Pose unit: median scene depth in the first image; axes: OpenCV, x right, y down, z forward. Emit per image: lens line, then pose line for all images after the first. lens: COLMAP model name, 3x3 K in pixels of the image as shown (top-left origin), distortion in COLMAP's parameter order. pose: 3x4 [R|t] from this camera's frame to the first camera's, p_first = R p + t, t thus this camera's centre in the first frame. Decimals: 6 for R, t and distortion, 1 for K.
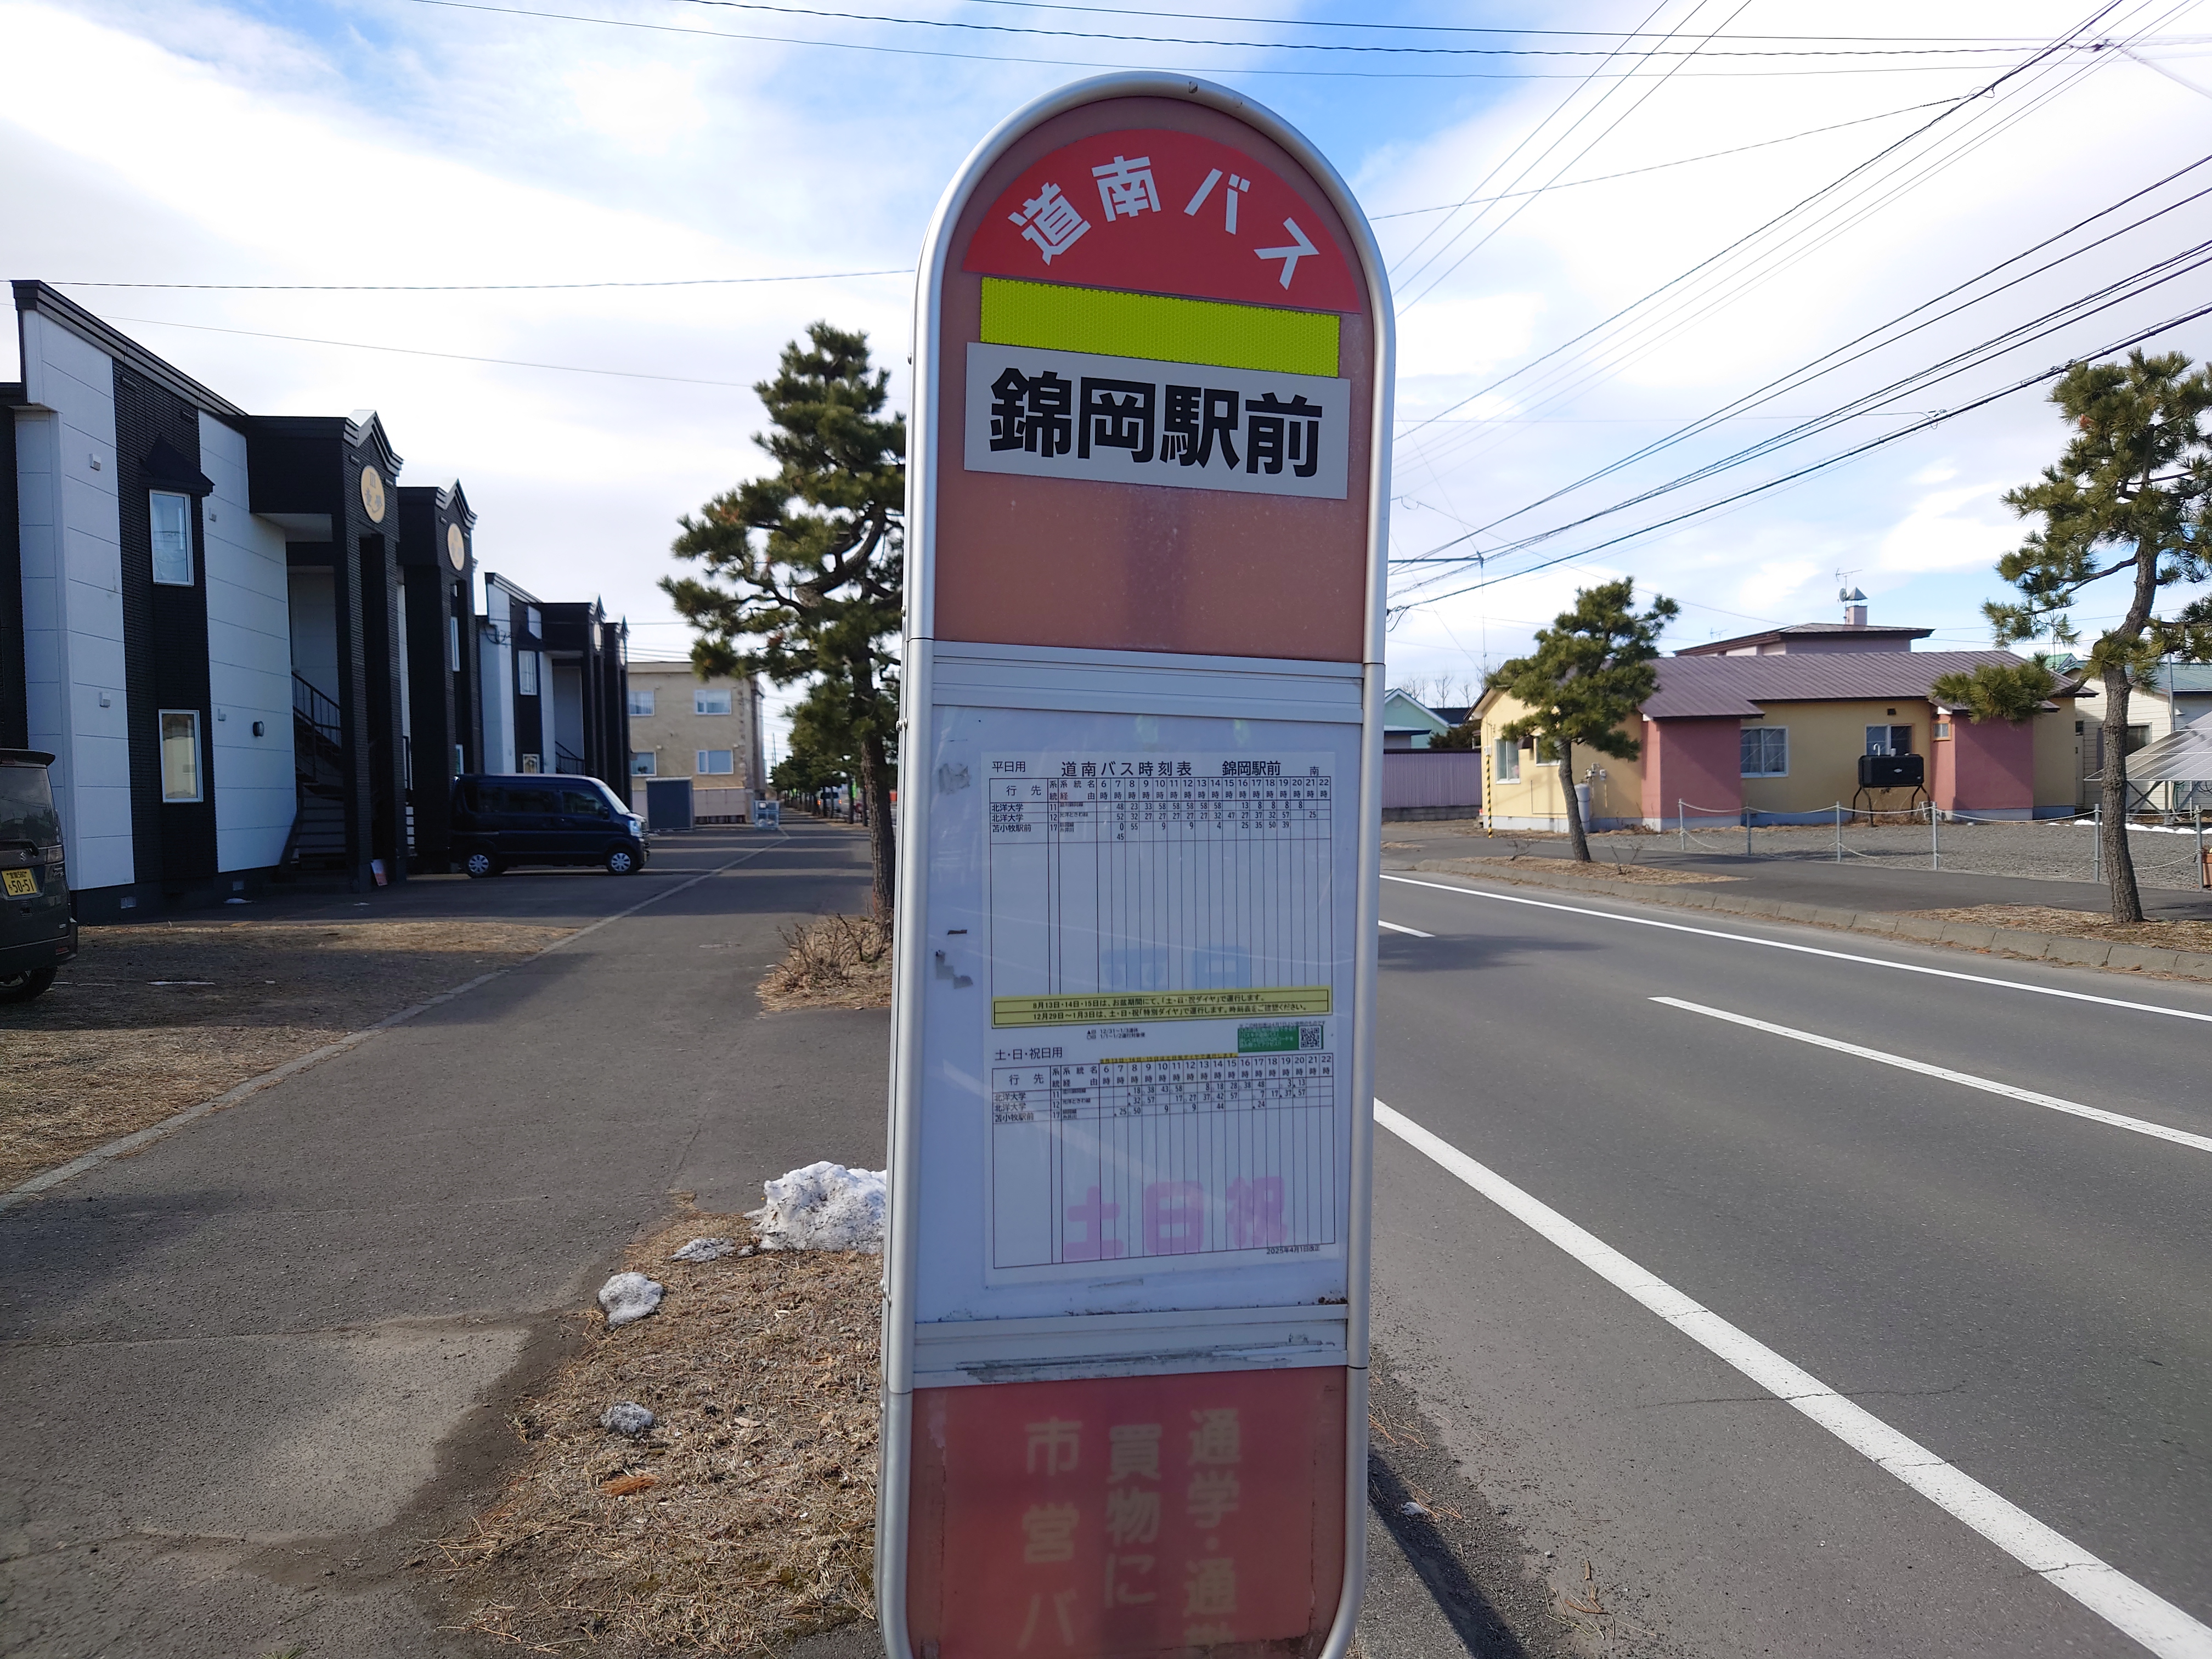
lens RADIAL K [[1563.1, 0, 1106.0], [0, 1563.1, 829.5], [0, 0, 1]] dist [0.077173, -0.081137]
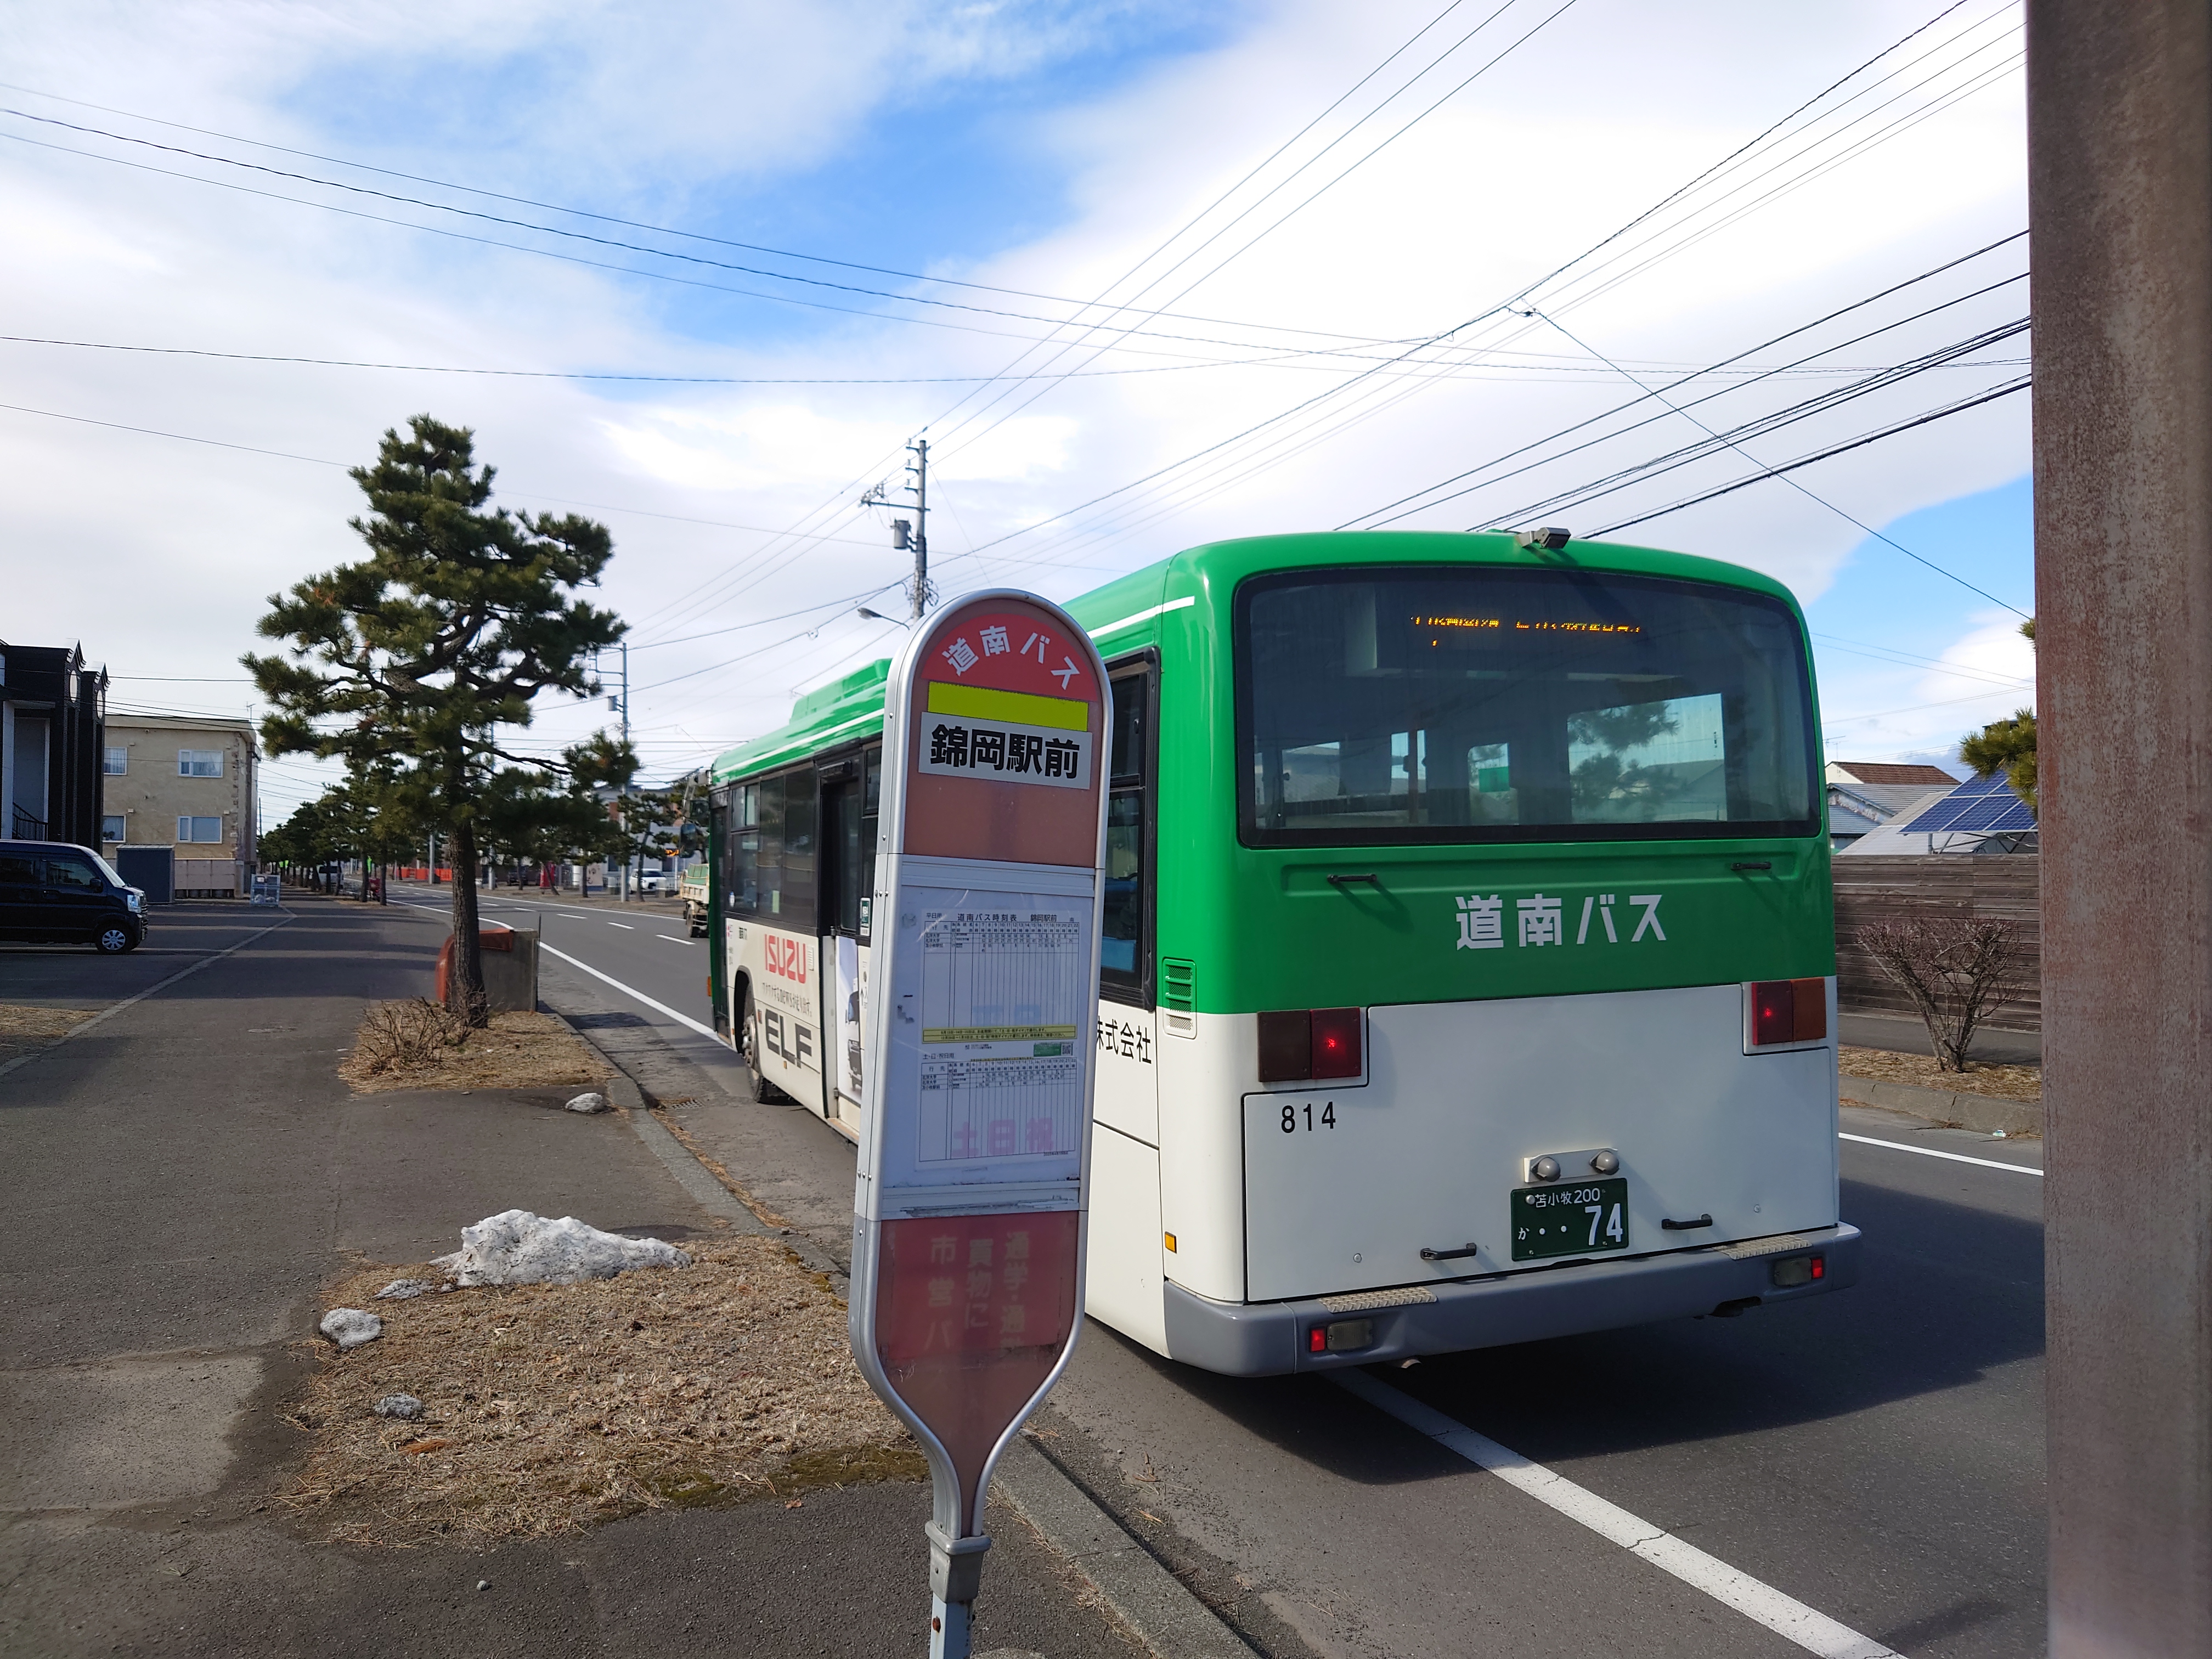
lens RADIAL K [[1538.2, 0, 1106.0], [0, 1538.2, 829.5], [0, 0, 1]] dist [0.064015, -0.065075]
pose [[0.958567, 0.041027, 0.281898, -0.120111], [-0.024523, 0.997786, -0.061826, -0.009525], [-0.283810, 0.052352, 0.957450, -0.288407]]
